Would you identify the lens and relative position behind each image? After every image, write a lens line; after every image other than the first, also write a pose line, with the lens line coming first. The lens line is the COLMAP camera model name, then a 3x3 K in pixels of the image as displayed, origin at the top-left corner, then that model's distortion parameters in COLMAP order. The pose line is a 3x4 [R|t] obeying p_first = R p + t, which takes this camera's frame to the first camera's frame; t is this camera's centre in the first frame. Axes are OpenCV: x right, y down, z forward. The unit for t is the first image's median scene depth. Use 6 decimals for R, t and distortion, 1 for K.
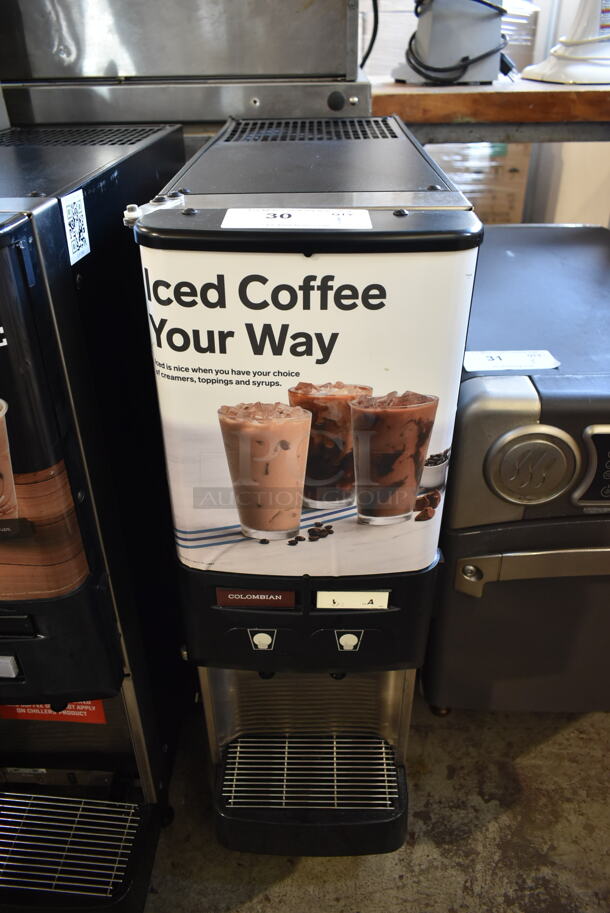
lens RADIAL K [[699.0, 0, 304.6], [0, 699.0, 458.1], [0, 0, 1]] dist [-0.025174, 0.013447]
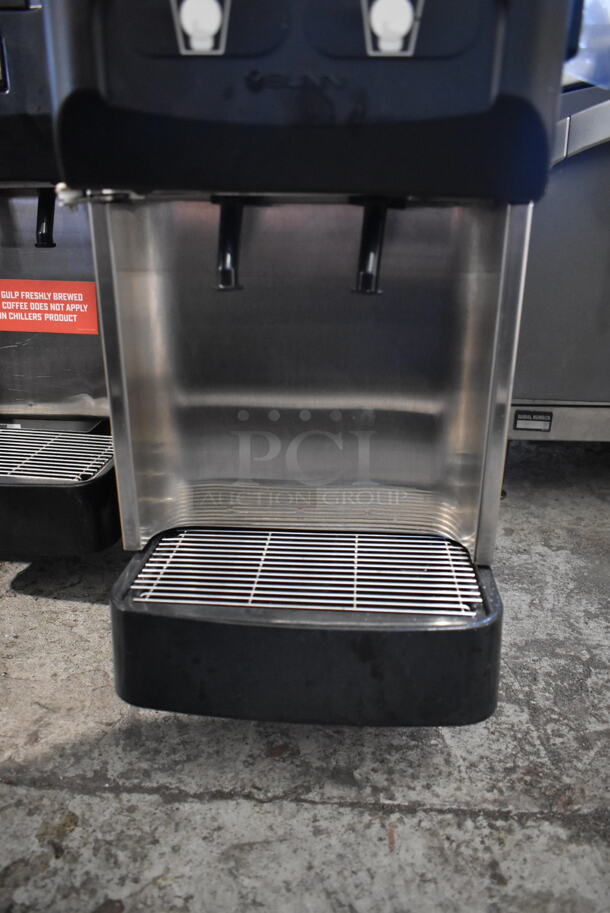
lens RADIAL K [[699.0, 0, 310.2], [0, 699.0, 461.6], [0, 0, 1]] dist [-0.025174, 0.013447]
pose [[0.998158, 0.036737, -0.048280, 0.053976], [-0.046173, 0.976230, -0.211762, 0.798483], [0.039353, 0.213601, 0.976128, 0.786641]]
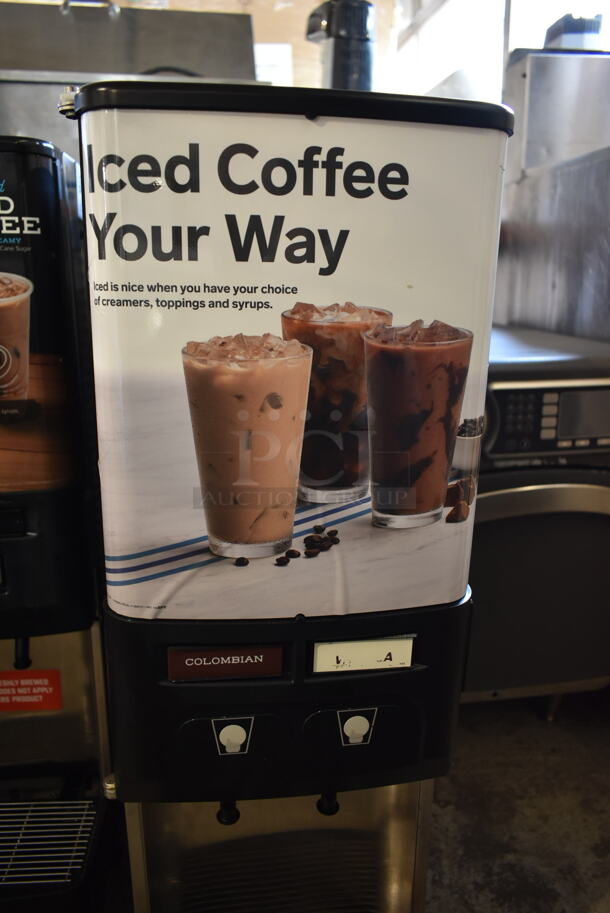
lens RADIAL K [[699.0, 0, 306.6], [0, 699.0, 456.1], [0, 0, 1]] dist [-0.025174, 0.013447]
pose [[0.987883, -0.022682, 0.153533, -0.109919], [0.066386, 0.955949, -0.285928, 0.248893], [-0.140285, 0.292656, 0.945871, 0.334447]]
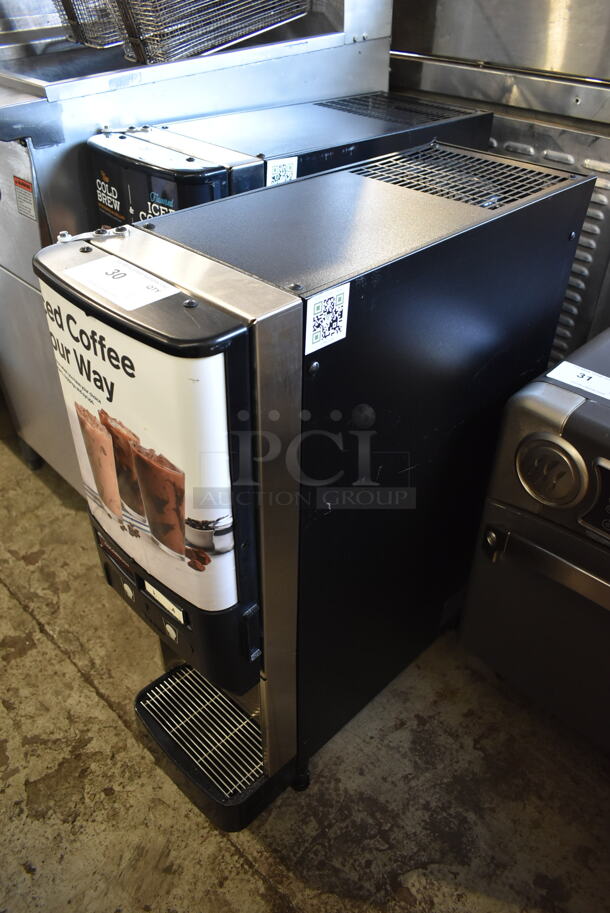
lens RADIAL K [[699.0, 0, 313.6], [0, 699.0, 457.8], [0, 0, 1]] dist [-0.025174, 0.013447]
pose [[0.723543, 0.440076, -0.531807, 0.907850], [-0.396031, 0.895663, 0.202356, -0.407391], [0.565371, 0.064199, 0.822334, 0.207713]]
